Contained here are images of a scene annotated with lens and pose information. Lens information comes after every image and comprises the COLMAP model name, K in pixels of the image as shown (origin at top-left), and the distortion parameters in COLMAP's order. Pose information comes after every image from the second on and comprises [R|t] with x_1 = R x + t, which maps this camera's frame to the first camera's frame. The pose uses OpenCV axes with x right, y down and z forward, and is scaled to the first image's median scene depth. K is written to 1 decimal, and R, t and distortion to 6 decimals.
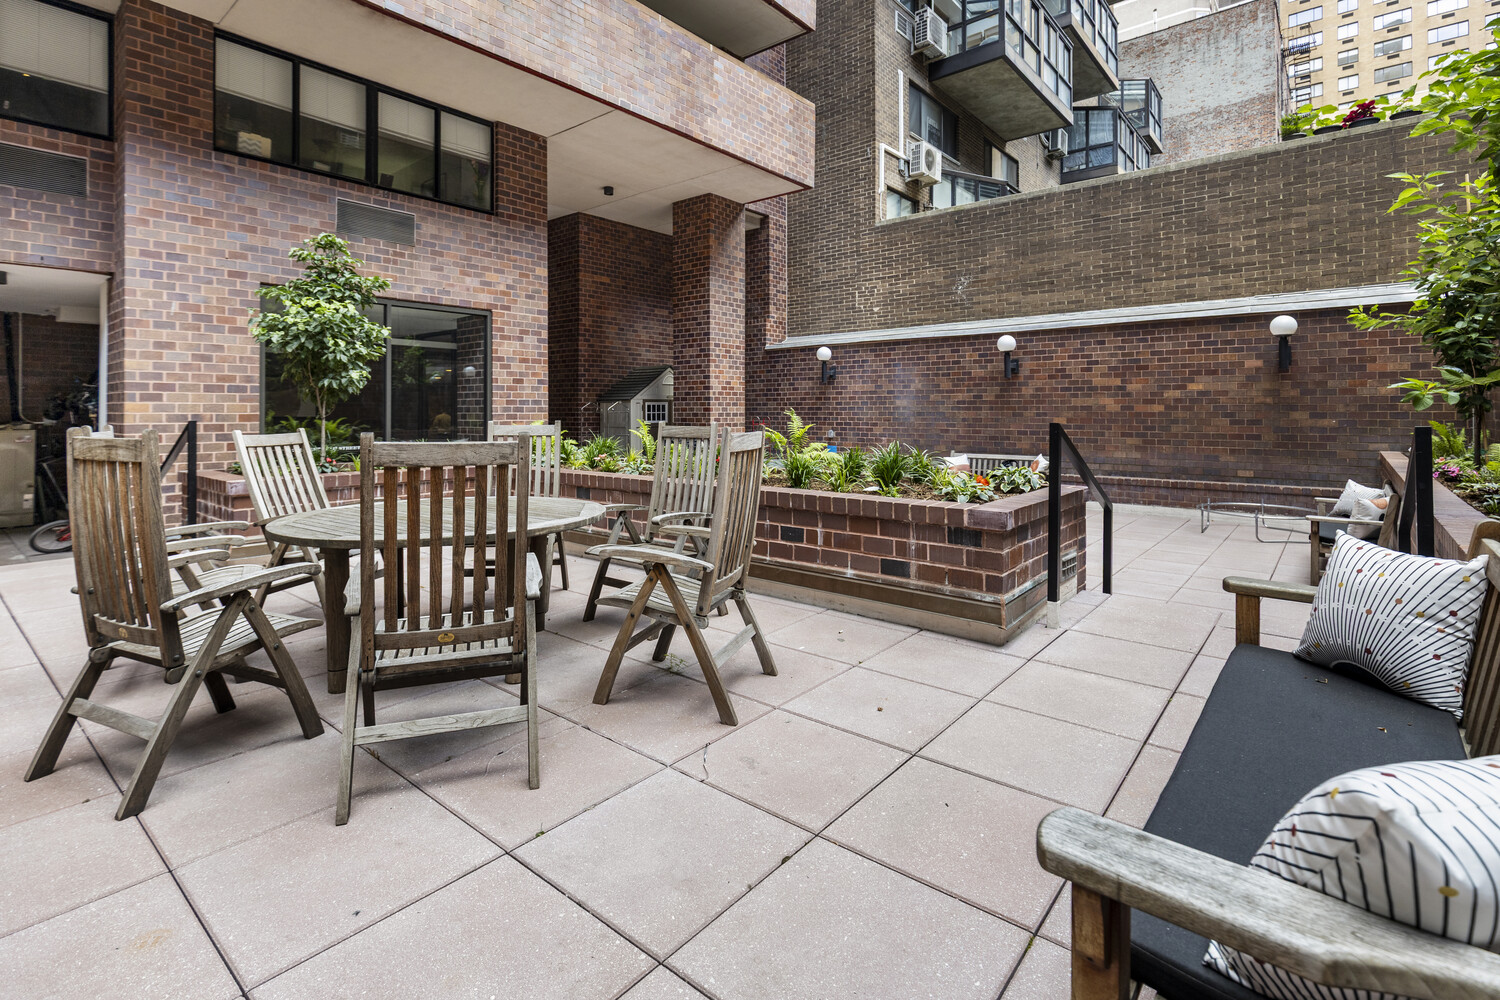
lens RADIAL K [[703.1, 0, 743.9], [0, 703.1, 500.2], [0, 0, 1]] dist [0.001804, -0.000968]
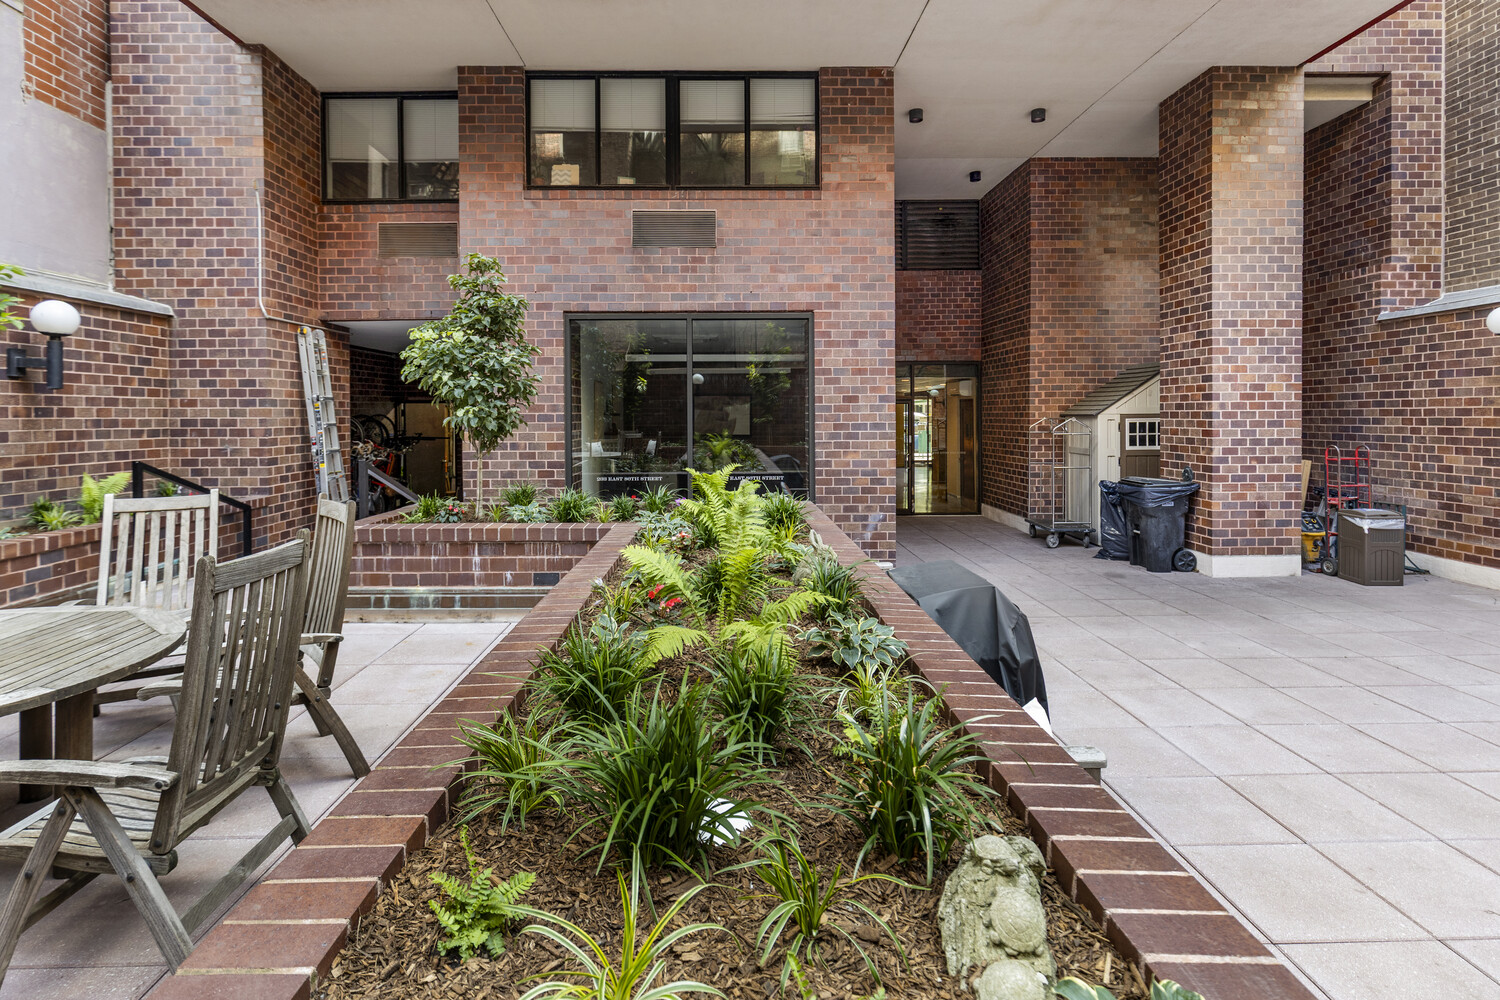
lens RADIAL K [[744.5, 0, 745.2], [0, 744.5, 472.2], [0, 0, 1]] dist [-0.000222, -0.000851]
pose [[0.658855, 0.055921, -0.750189, 0.197599], [-0.088572, 0.996064, -0.003539, -0.072197], [0.747038, 0.068777, 0.661214, 0.360647]]
